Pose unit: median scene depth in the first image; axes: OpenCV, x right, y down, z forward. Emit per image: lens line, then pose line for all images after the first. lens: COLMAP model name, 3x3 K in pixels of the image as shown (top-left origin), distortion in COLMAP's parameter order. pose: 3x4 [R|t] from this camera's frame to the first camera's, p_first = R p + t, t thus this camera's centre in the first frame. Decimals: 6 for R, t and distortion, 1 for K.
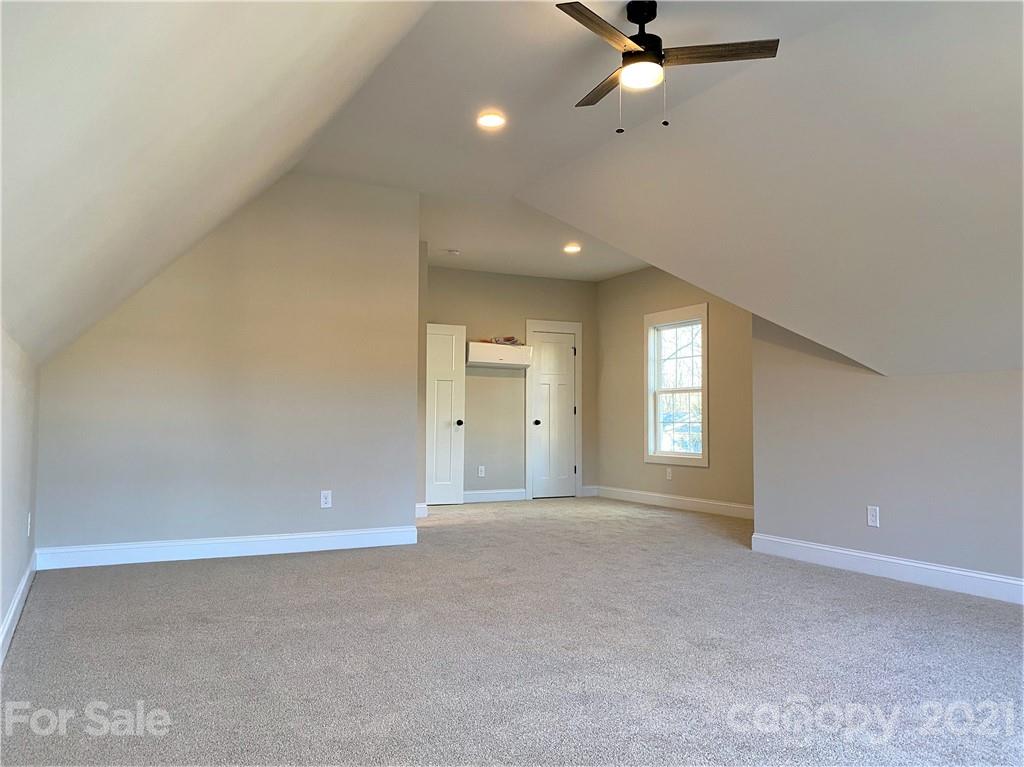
lens RADIAL K [[780.6, 0, 511.2], [0, 780.6, 379.8], [0, 0, 1]] dist [0.020549, -0.003975]
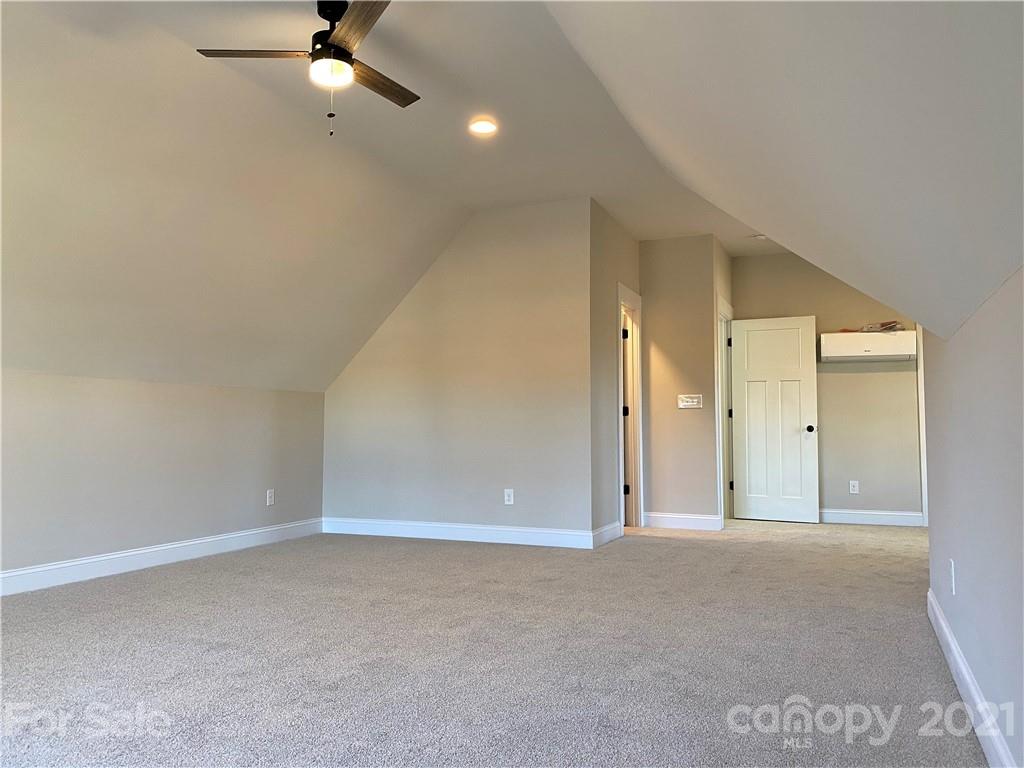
lens RADIAL K [[780.6, 0, 511.2], [0, 780.6, 380.3], [0, 0, 1]] dist [0.020549, -0.003975]
pose [[0.624140, -0.055893, -0.779311, 0.408443], [0.044196, 0.998367, -0.036208, 0.018683], [0.780062, -0.011843, 0.625591, 0.206126]]
